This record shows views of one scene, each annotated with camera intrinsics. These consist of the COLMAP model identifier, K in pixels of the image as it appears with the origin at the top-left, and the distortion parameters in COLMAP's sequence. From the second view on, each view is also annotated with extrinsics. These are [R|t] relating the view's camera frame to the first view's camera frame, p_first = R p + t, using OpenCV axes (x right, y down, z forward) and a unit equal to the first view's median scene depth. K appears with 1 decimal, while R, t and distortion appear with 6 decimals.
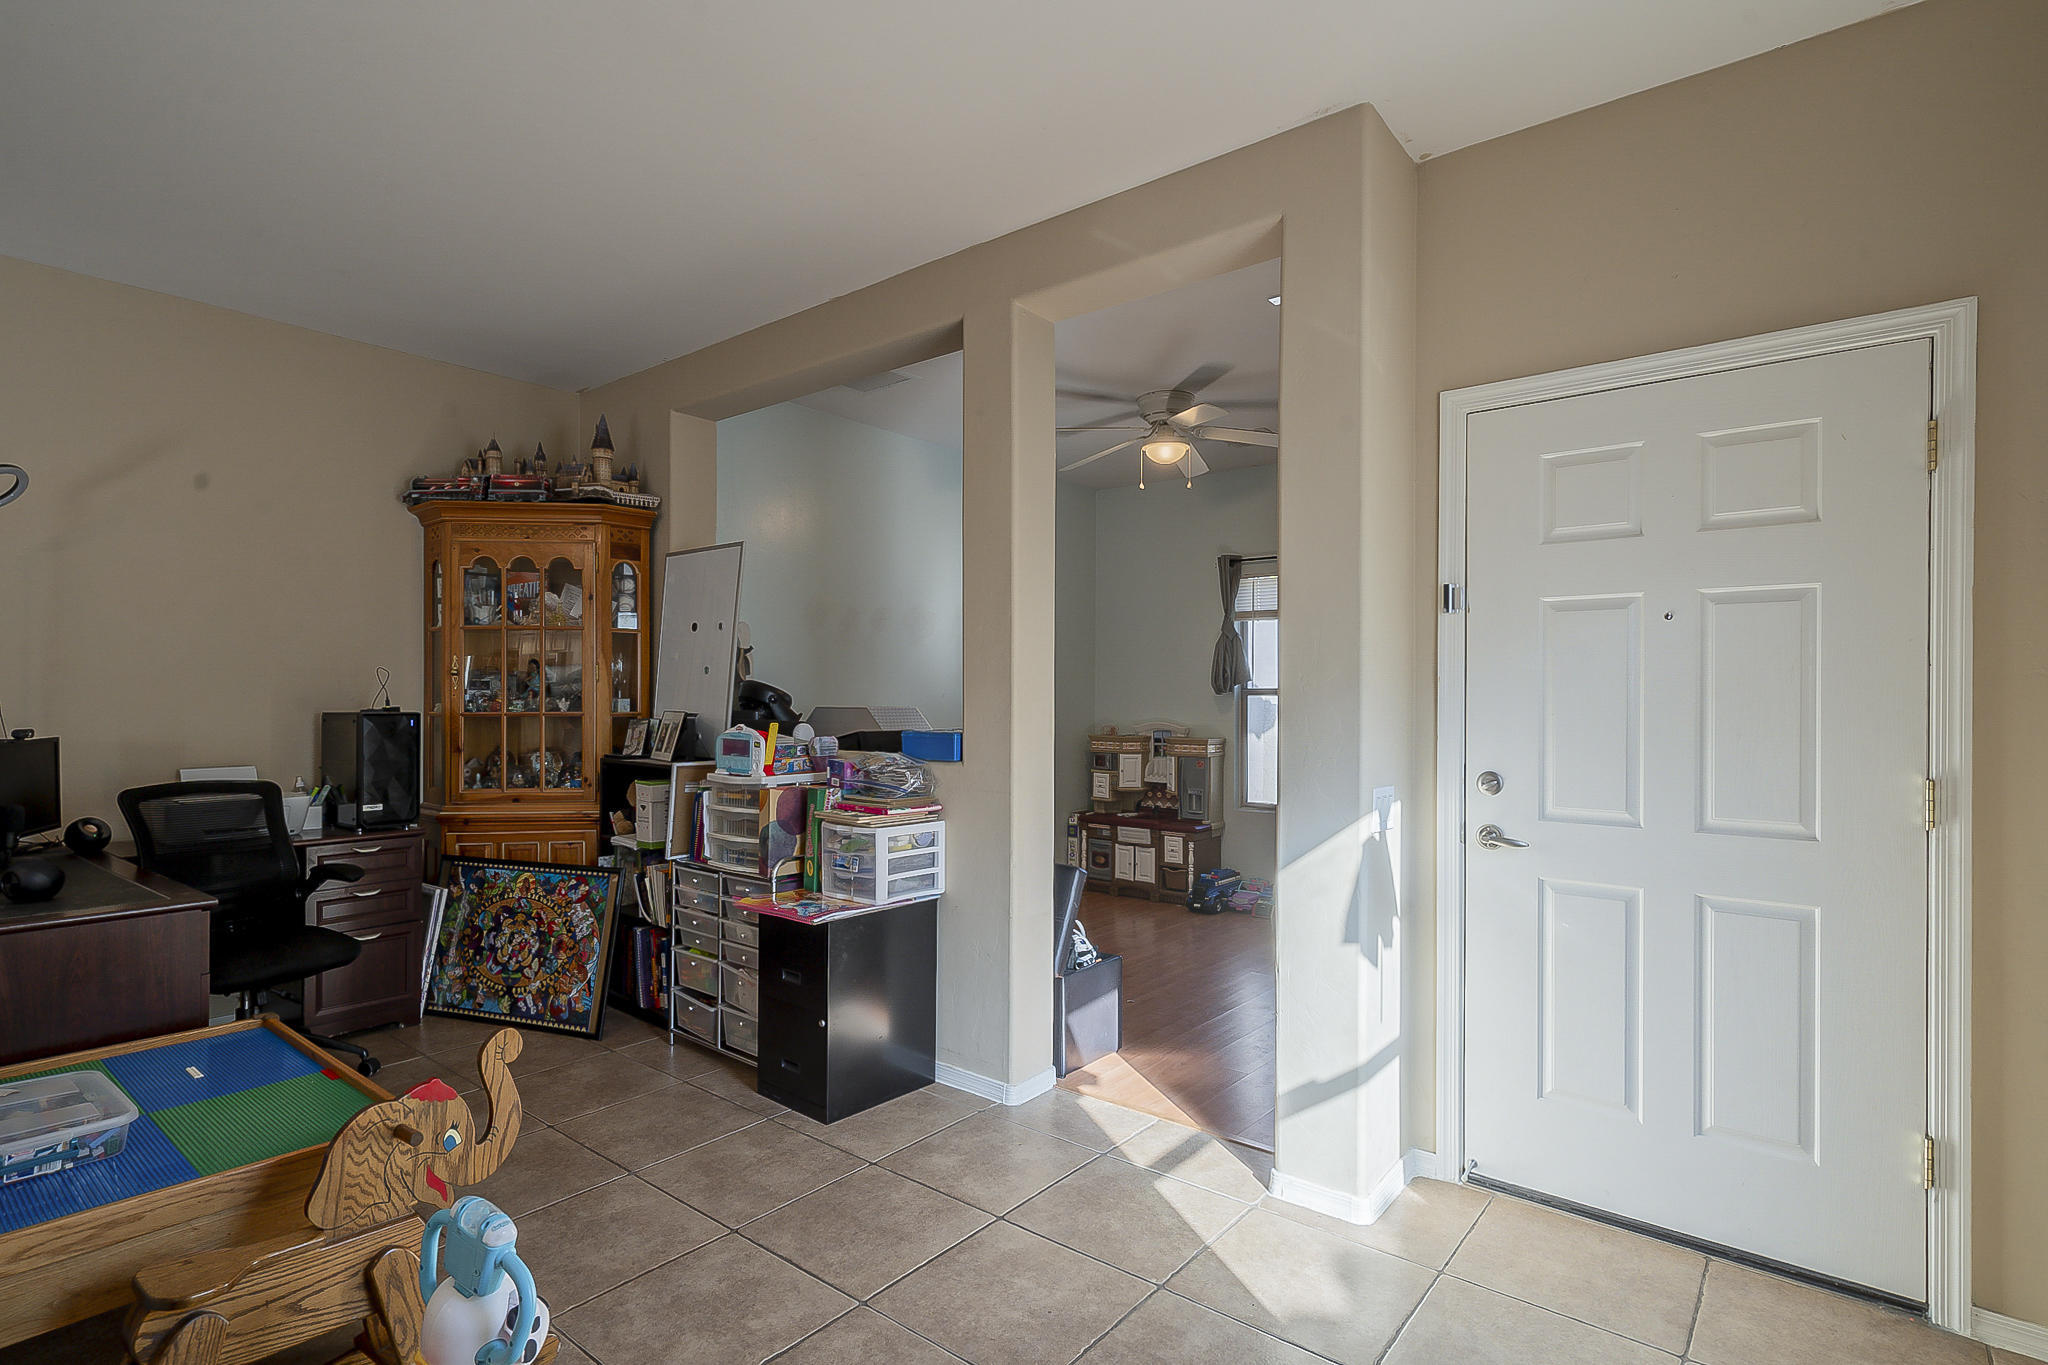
lens RADIAL K [[1003.8, 0, 1023.1], [0, 1003.8, 690.3], [0, 0, 1]] dist [0.001059, 0.000425]
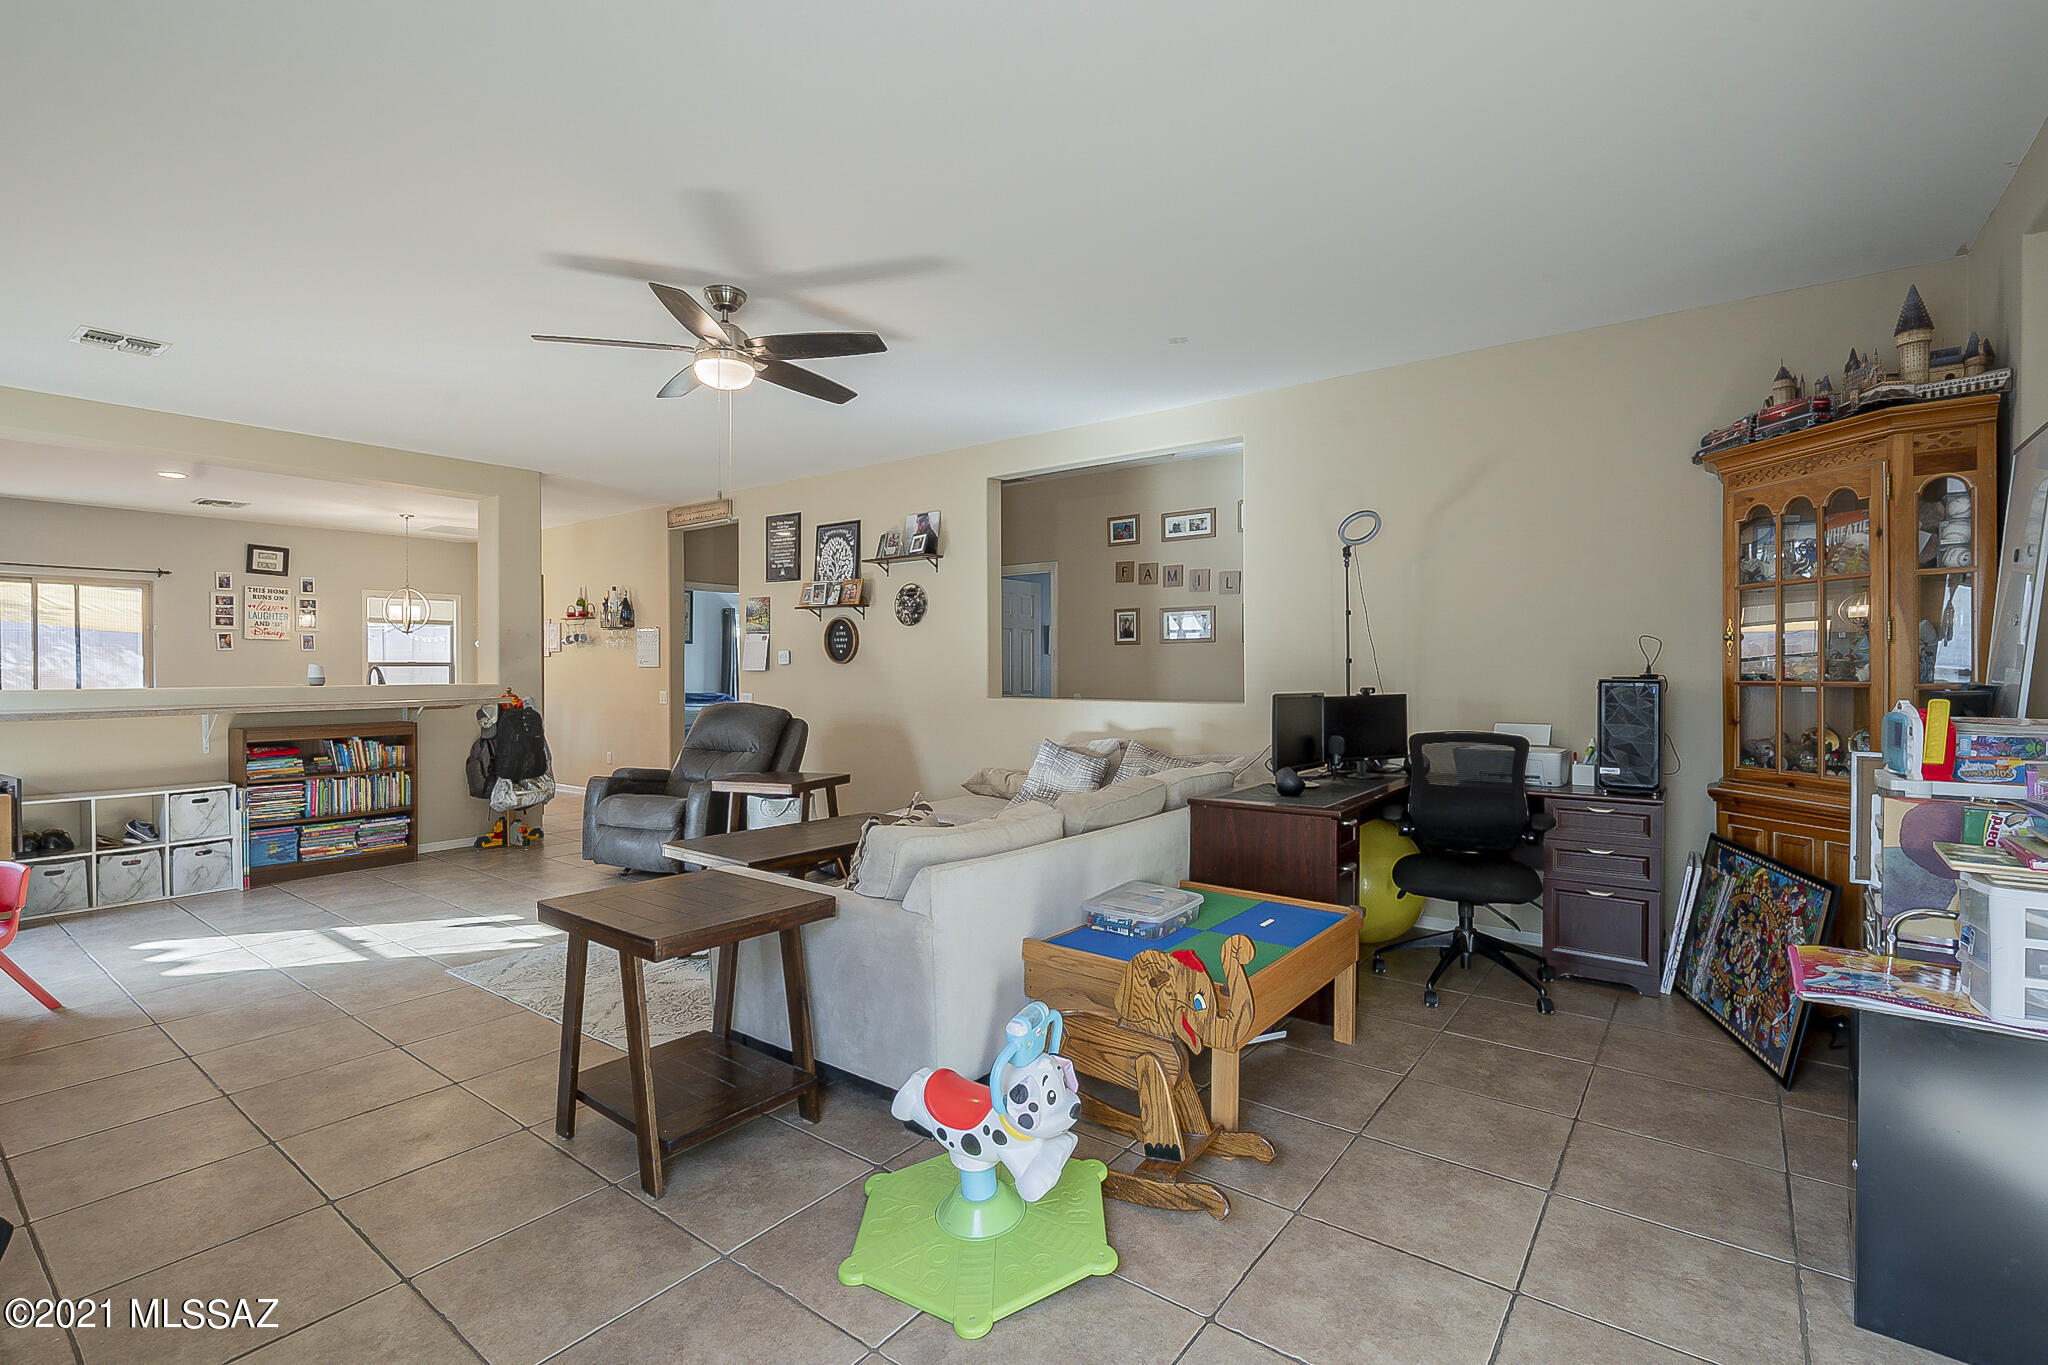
lens RADIAL K [[943.3, 0, 1009.9], [0, 943.3, 673.5], [0, 0, 1]] dist [0.002188, 0.000434]
pose [[0.018708, 0.001585, -0.999824, 0.306245], [0.008505, 0.999962, 0.001744, 0.008545], [0.999789, -0.008536, 0.018694, 0.349088]]
